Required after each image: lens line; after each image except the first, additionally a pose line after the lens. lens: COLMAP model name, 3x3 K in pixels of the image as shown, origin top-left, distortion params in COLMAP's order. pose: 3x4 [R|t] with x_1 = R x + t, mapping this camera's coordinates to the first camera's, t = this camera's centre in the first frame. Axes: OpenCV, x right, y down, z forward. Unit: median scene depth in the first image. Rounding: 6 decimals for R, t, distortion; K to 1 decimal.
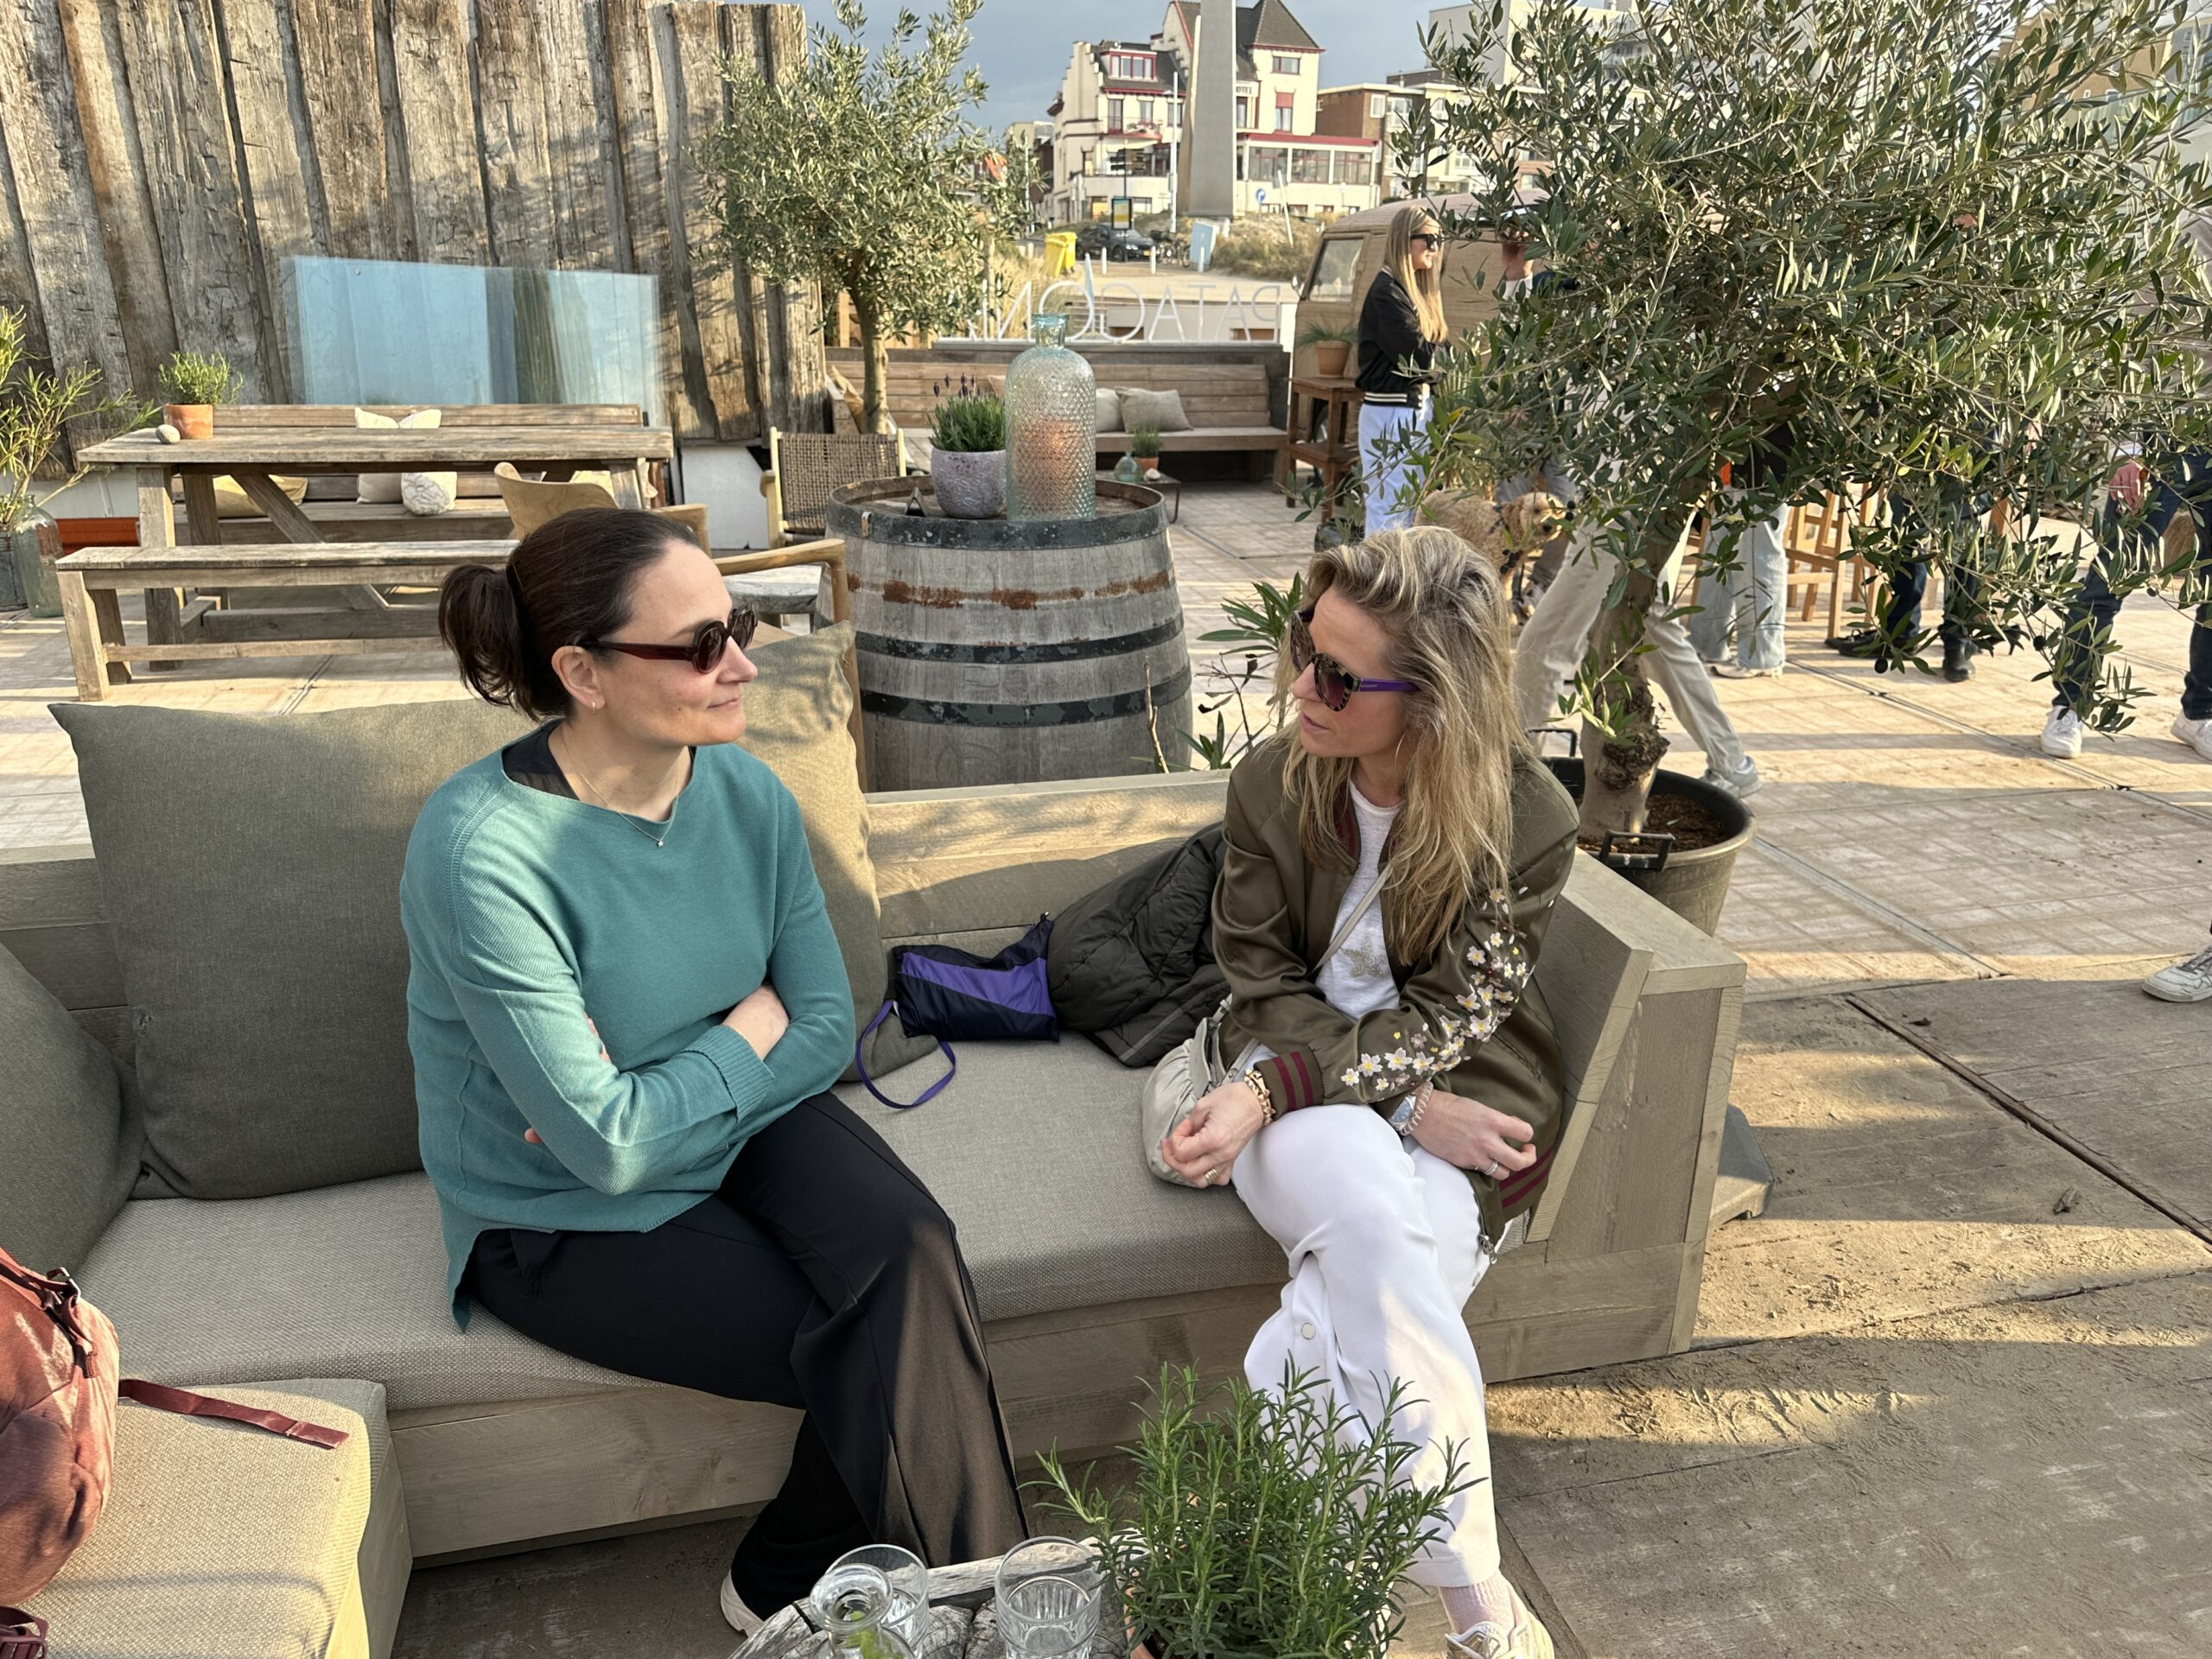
lens RADIAL K [[1581.4, 0, 1106.0], [0, 1581.4, 829.5], [0, 0, 1]] dist [-0.011274, -0.002201]
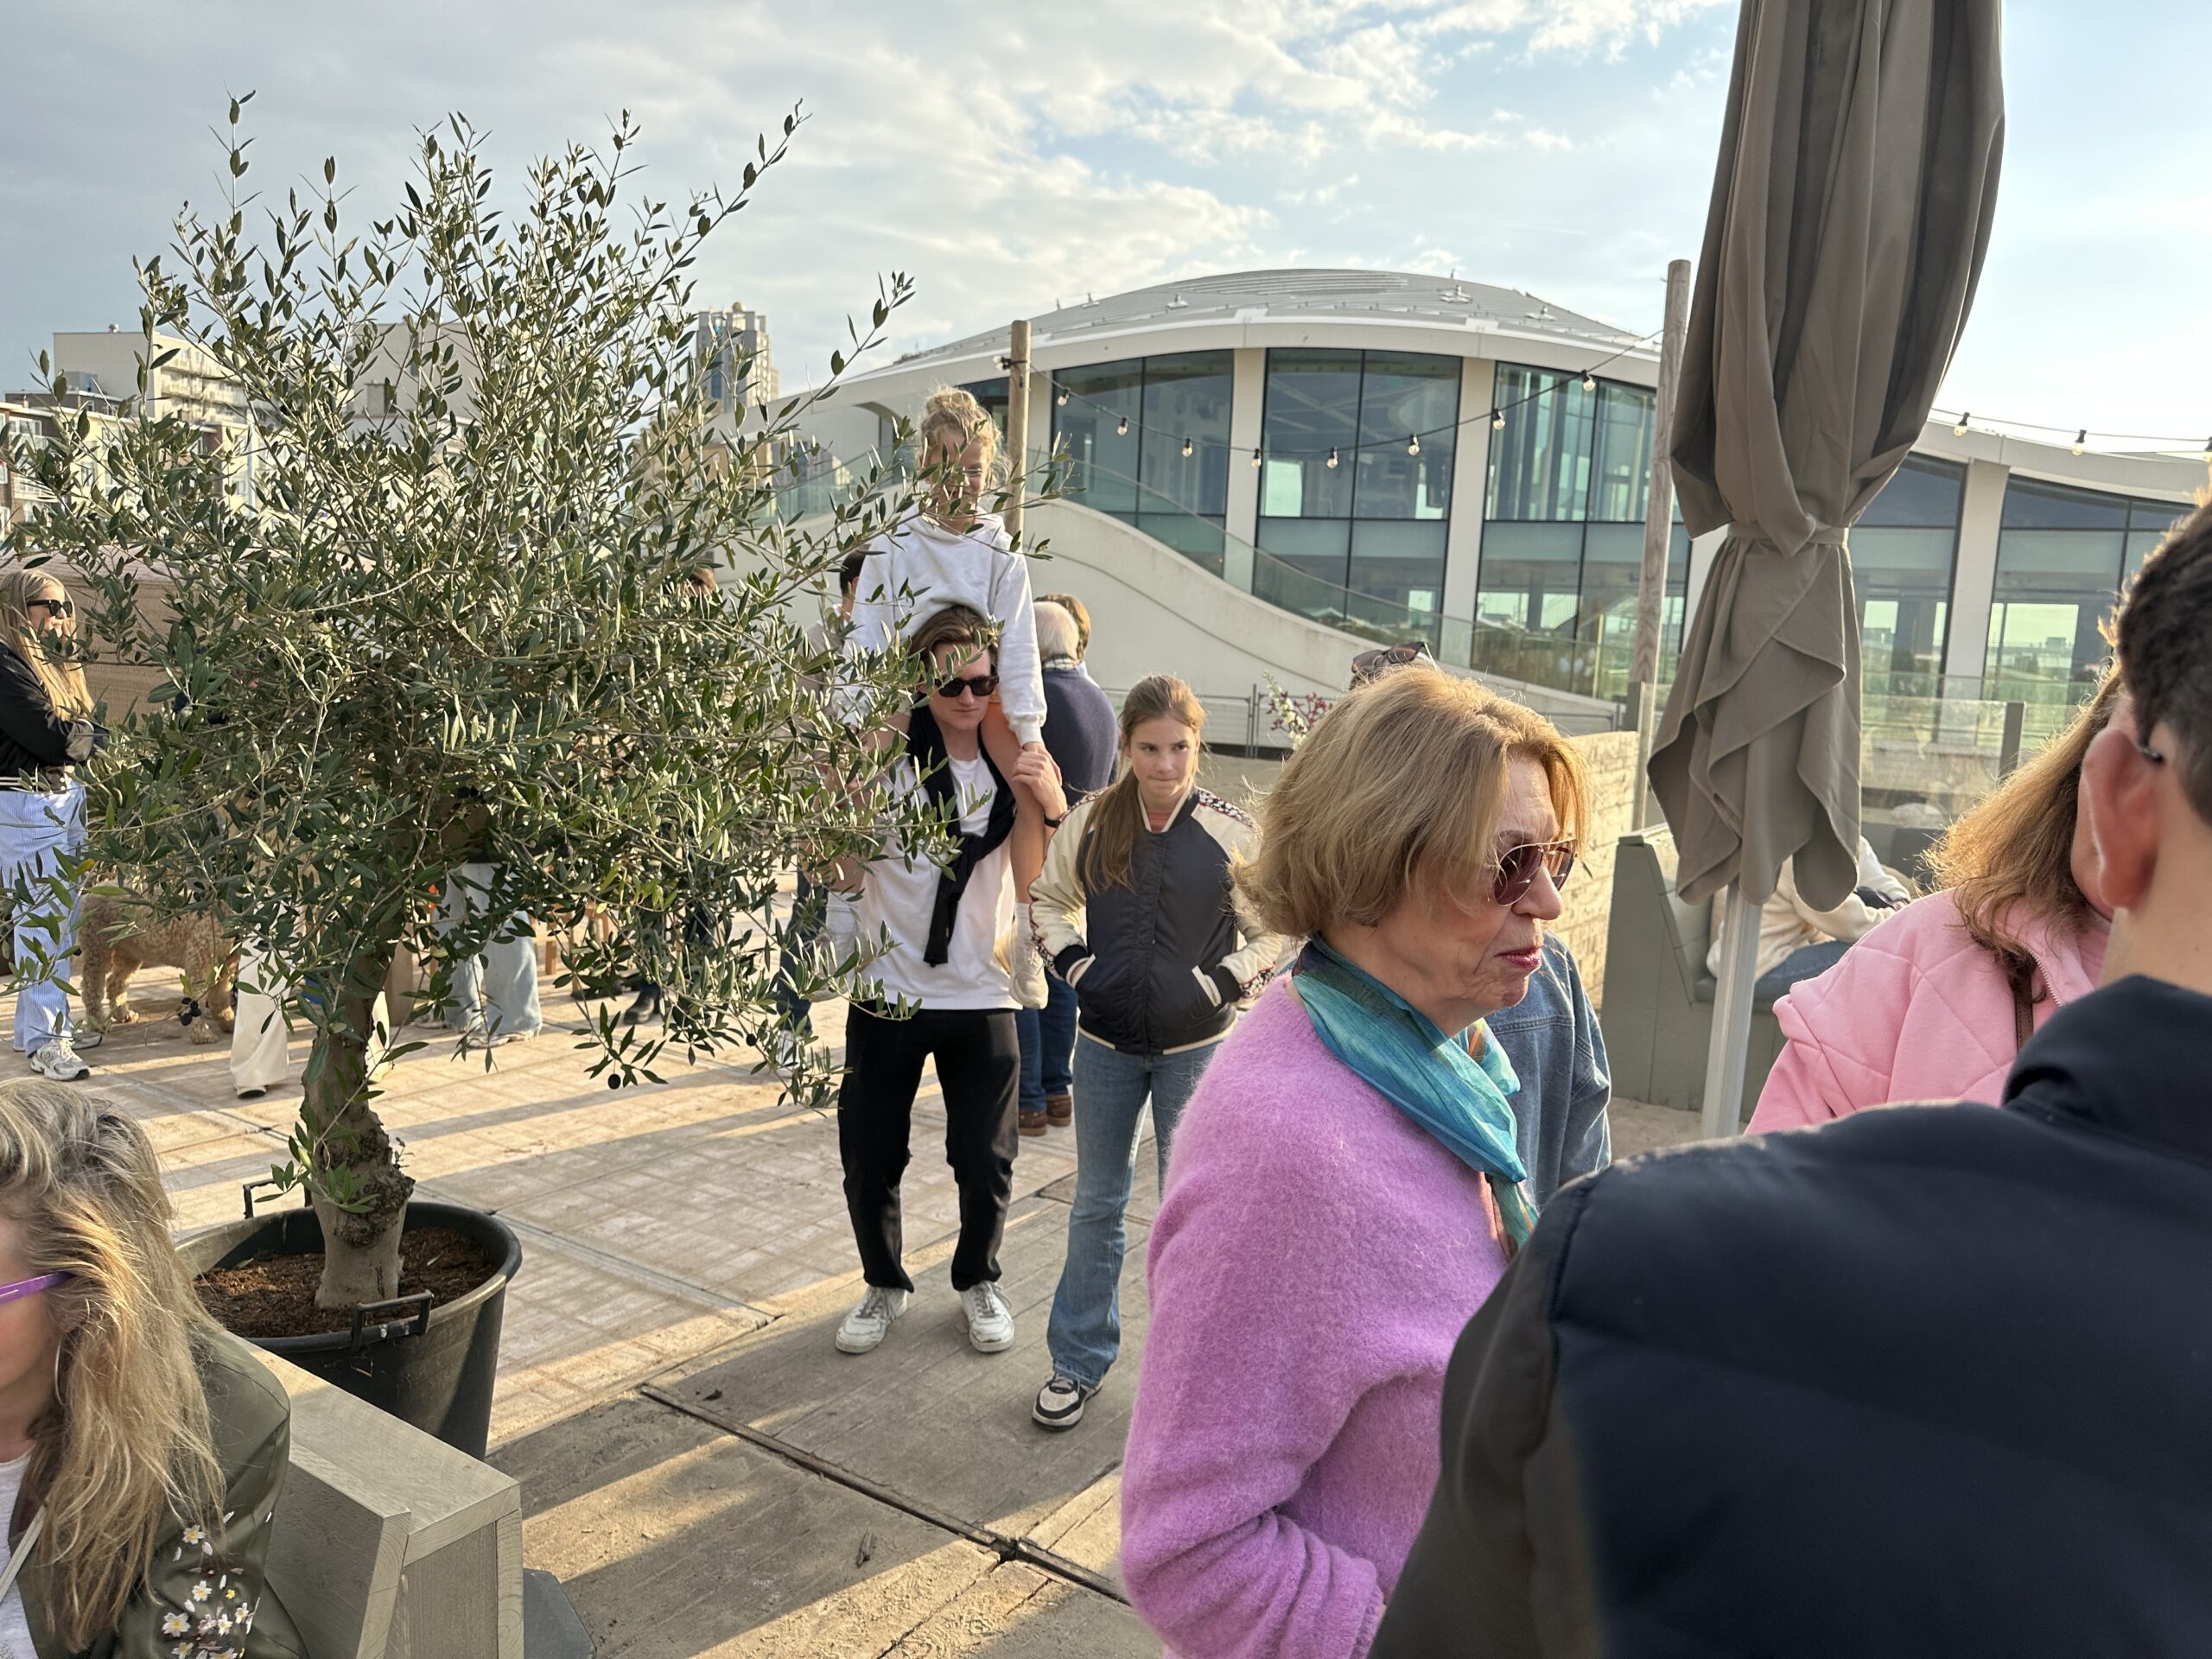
lens RADIAL K [[1549.7, 0, 1106.0], [0, 1549.7, 829.5], [0, 0, 1]] dist [0.035517, -0.057481]
pose [[0.727968, -0.079197, 0.681021, 0.064749], [0.191818, 0.977165, -0.091405, -0.122264], [-0.658231, 0.197172, 0.726536, 0.049302]]
